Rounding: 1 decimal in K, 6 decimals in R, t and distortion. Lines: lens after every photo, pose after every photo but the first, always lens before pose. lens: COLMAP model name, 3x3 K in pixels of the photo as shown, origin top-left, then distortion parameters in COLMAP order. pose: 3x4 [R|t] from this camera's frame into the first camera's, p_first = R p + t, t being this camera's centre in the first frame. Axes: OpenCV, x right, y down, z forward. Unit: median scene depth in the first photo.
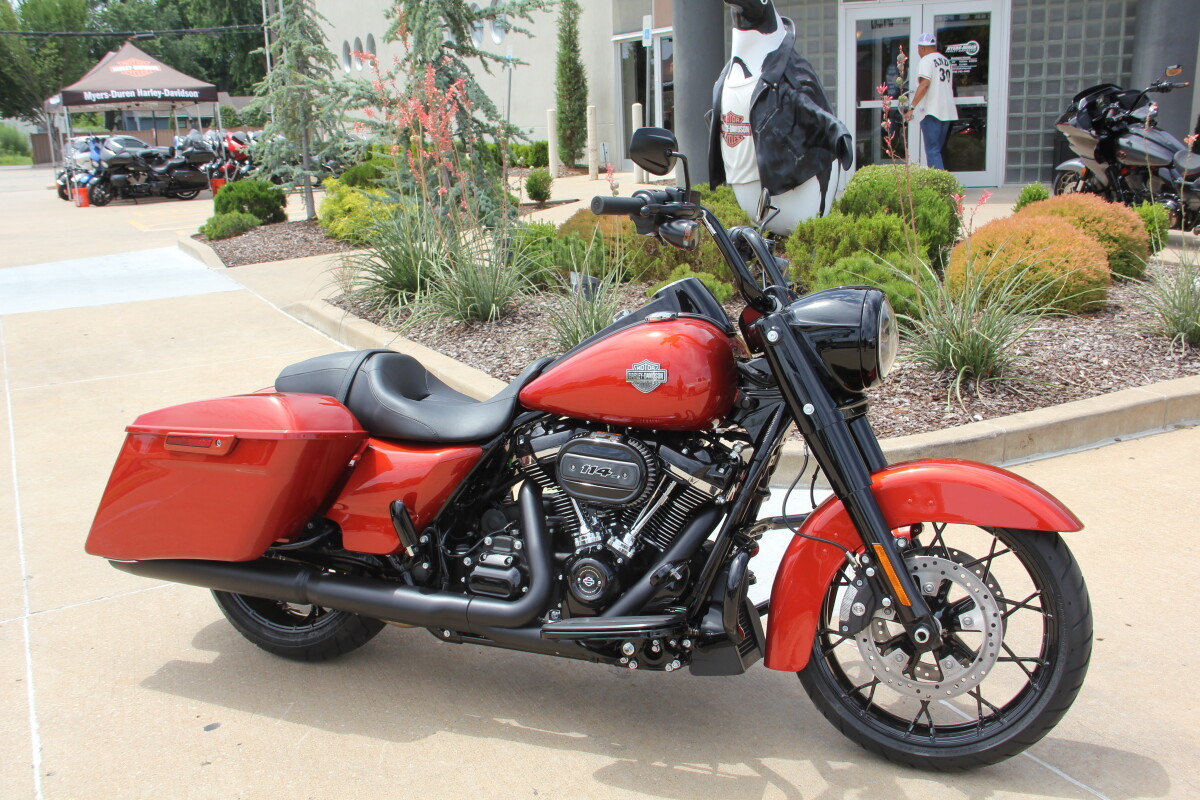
lens RADIAL K [[1157.1, 0, 600.0], [0, 1157.1, 400.0], [0, 0, 1]] dist [-0.049786, 0.021968]
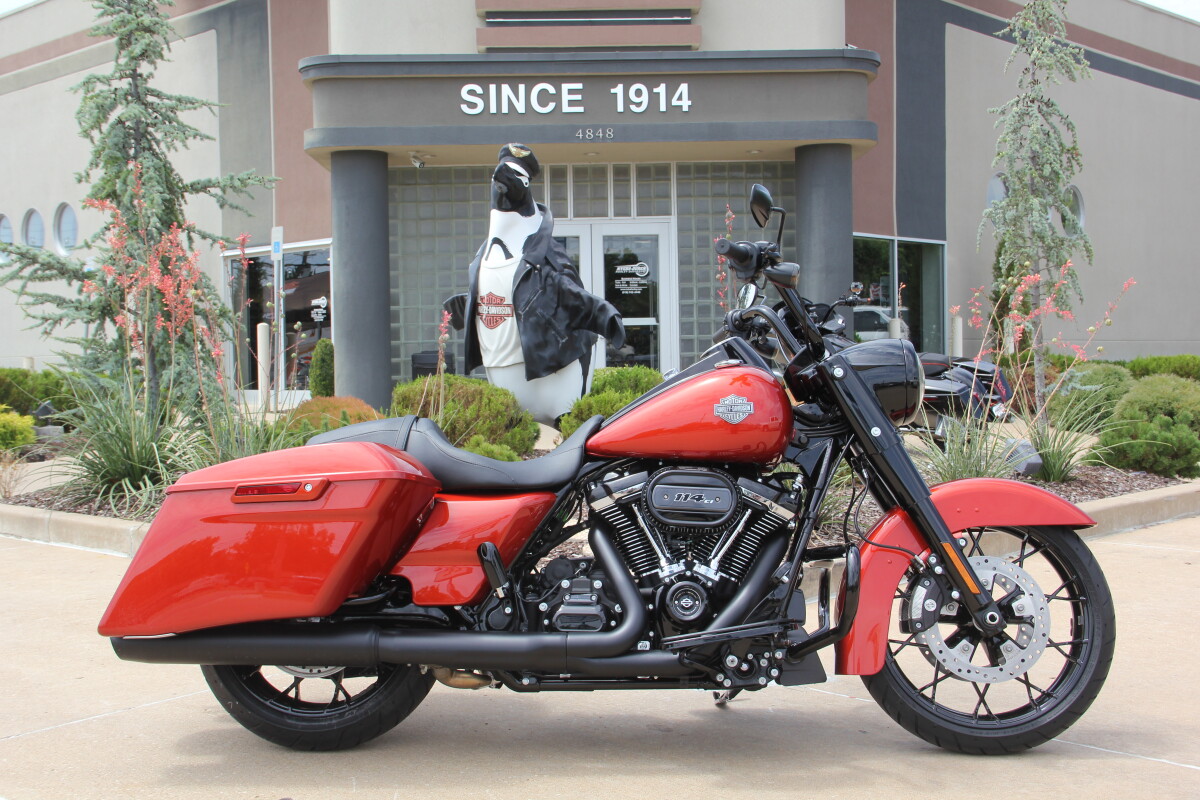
lens RADIAL K [[1355.8, 0, 600.0], [0, 1355.8, 400.0], [0, 0, 1]] dist [-0.033094, 0.291816]
pose [[0.944447, 0.015244, 0.328309, -0.181399], [0.056485, 0.976533, -0.207831, 0.083506], [-0.323773, 0.214830, 0.921422, -0.060008]]
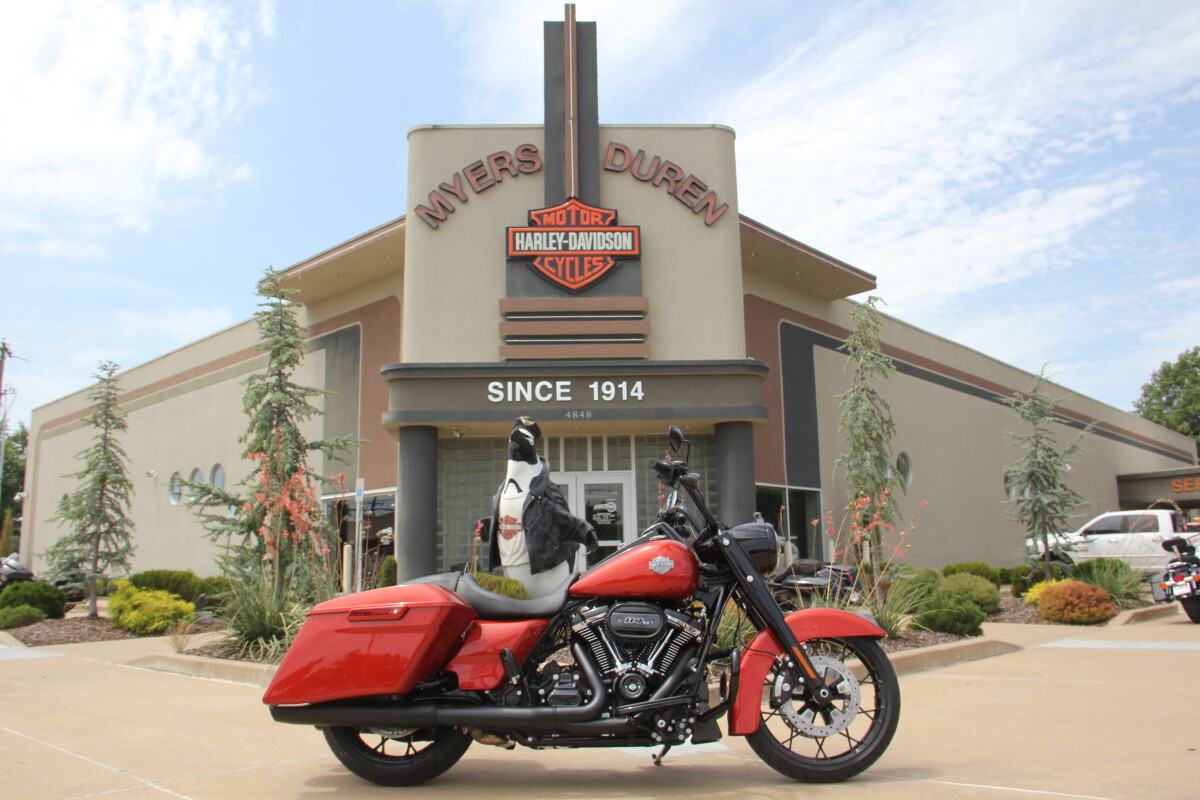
lens RADIAL K [[966.7, 0, 600.0], [0, 966.7, 400.0], [0, 0, 1]] dist [-0.134617, 0.003174]
pose [[0.938887, 0.085238, 0.333505, -0.201053], [0.063165, 0.909744, -0.410336, 0.125086], [-0.338381, 0.406325, 0.848763, -0.120075]]
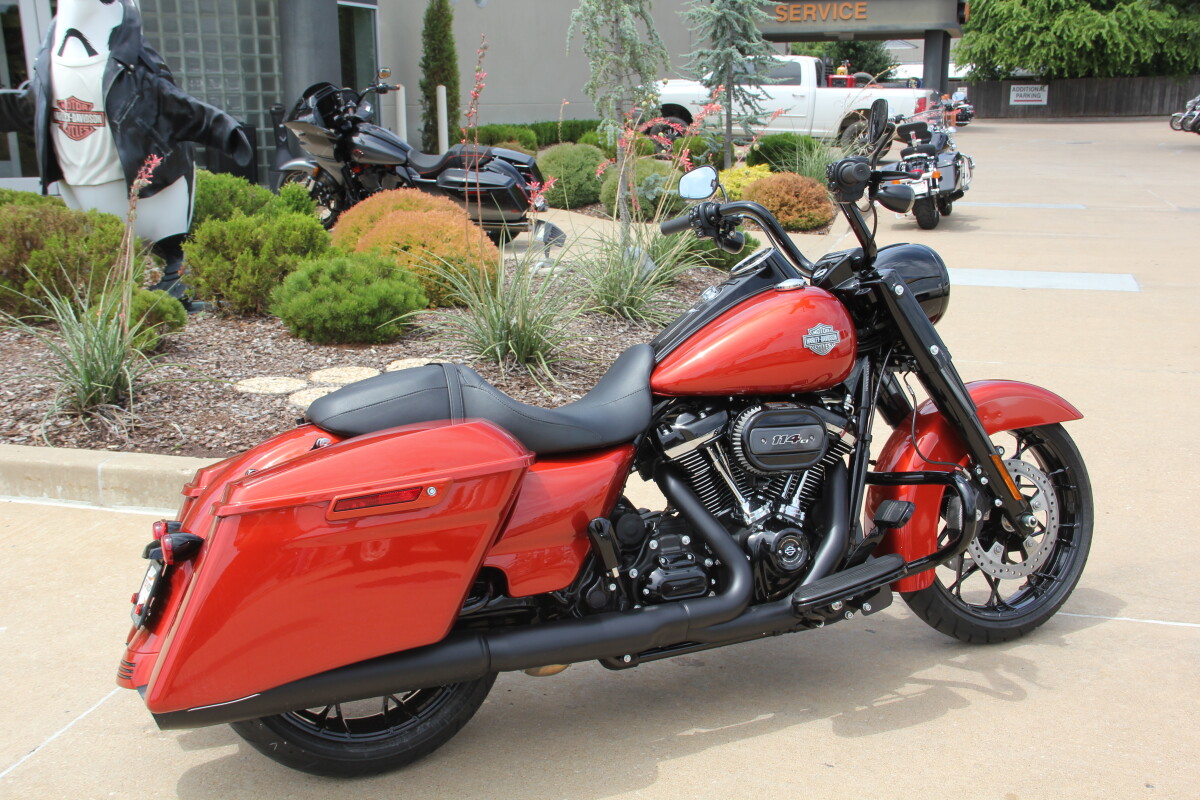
lens RADIAL K [[1299.6, 0, 600.0], [0, 1299.6, 400.0], [0, 0, 1]] dist [-0.090080, 0.347670]
pose [[0.689160, -0.131051, 0.712660, -0.329188], [0.152552, 0.987707, 0.034108, -0.012822], [-0.708369, 0.085212, 0.700680, 0.116804]]
